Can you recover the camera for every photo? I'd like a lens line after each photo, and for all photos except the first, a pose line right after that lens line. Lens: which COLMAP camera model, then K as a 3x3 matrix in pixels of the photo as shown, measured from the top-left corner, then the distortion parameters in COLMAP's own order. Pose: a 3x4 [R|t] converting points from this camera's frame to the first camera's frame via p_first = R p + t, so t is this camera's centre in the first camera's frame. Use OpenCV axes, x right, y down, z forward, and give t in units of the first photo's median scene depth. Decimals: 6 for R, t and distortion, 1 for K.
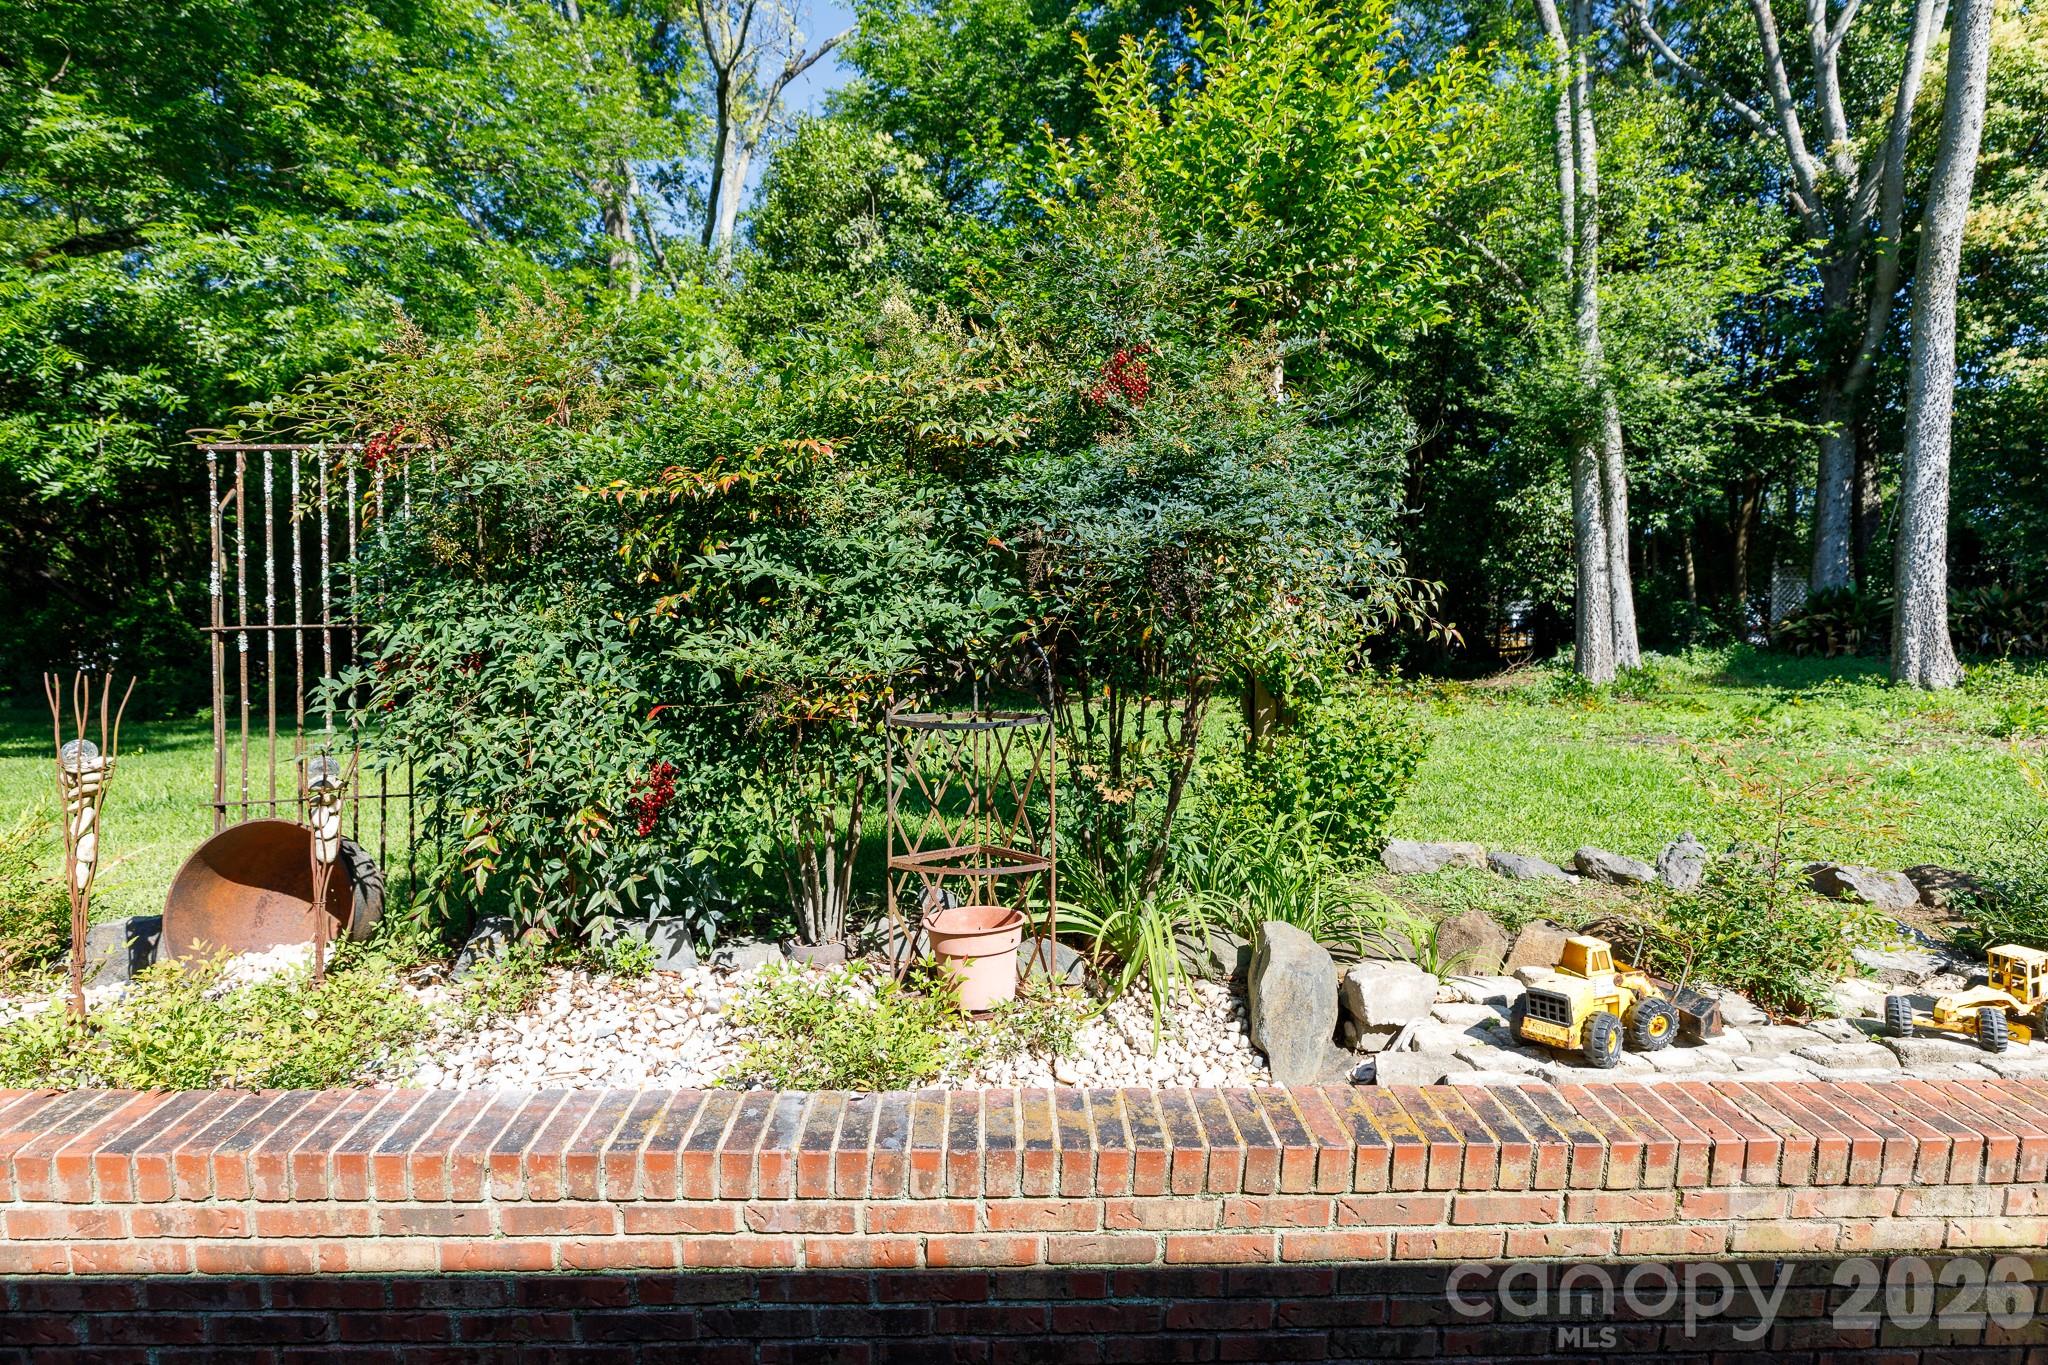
lens RADIAL K [[978.1, 0, 1022.8], [0, 978.1, 675.6], [0, 0, 1]] dist [-0.011348, 0.001030]
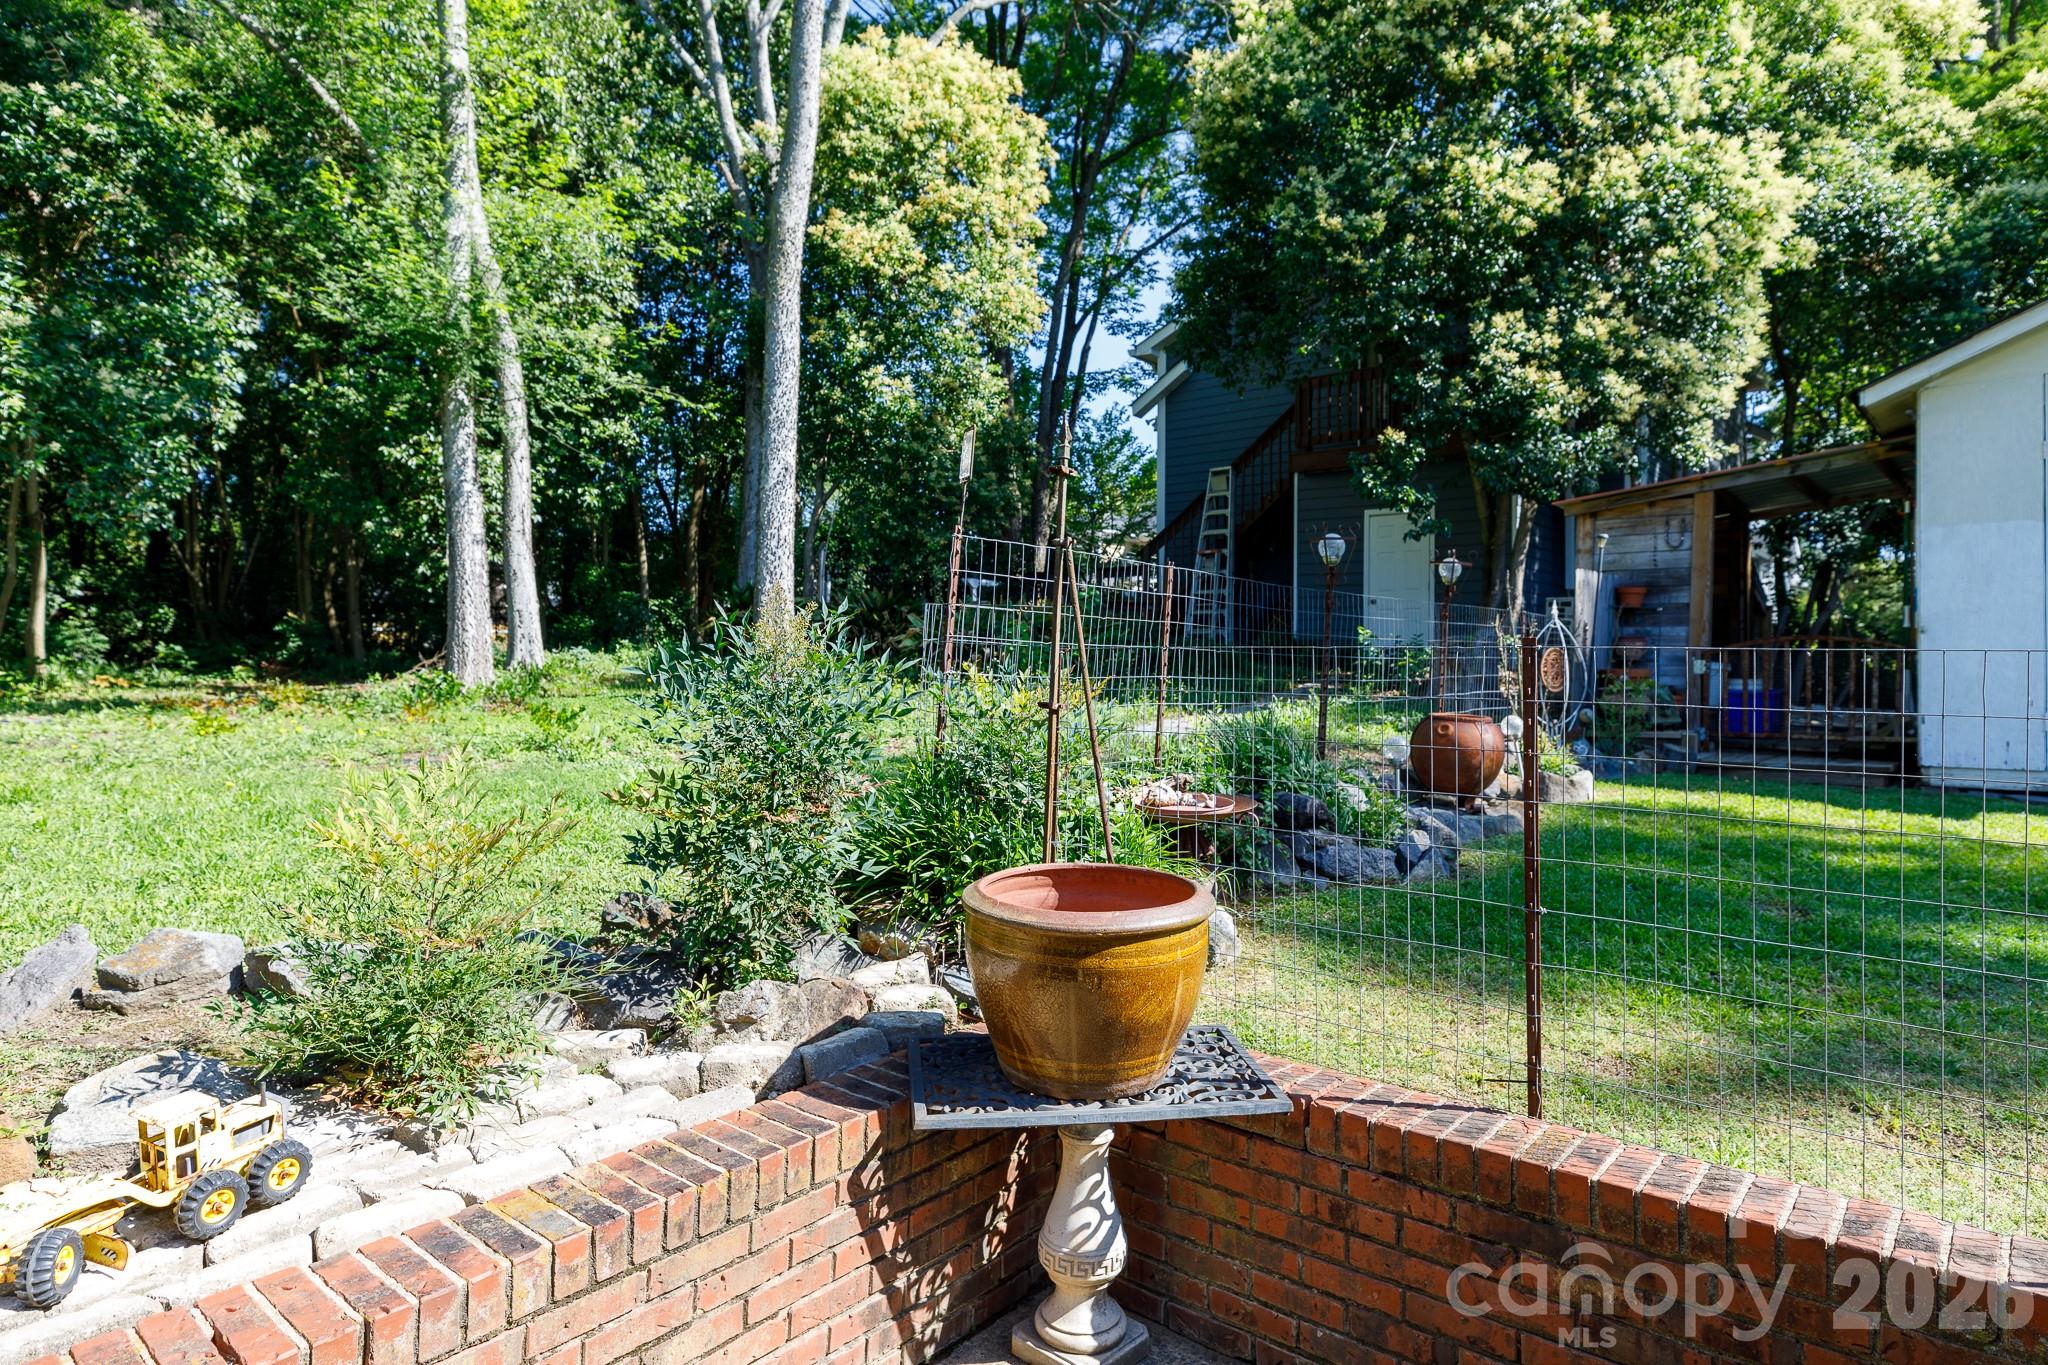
lens RADIAL K [[1205.5, 0, 1014.9], [0, 1205.5, 665.2], [0, 0, 1]] dist [0.005792, -0.001800]
pose [[0.669469, 0.005065, 0.742823, 0.132573], [0.002284, 0.999958, -0.008878, 0.000634], [-0.742837, 0.007640, 0.669429, 0.009077]]
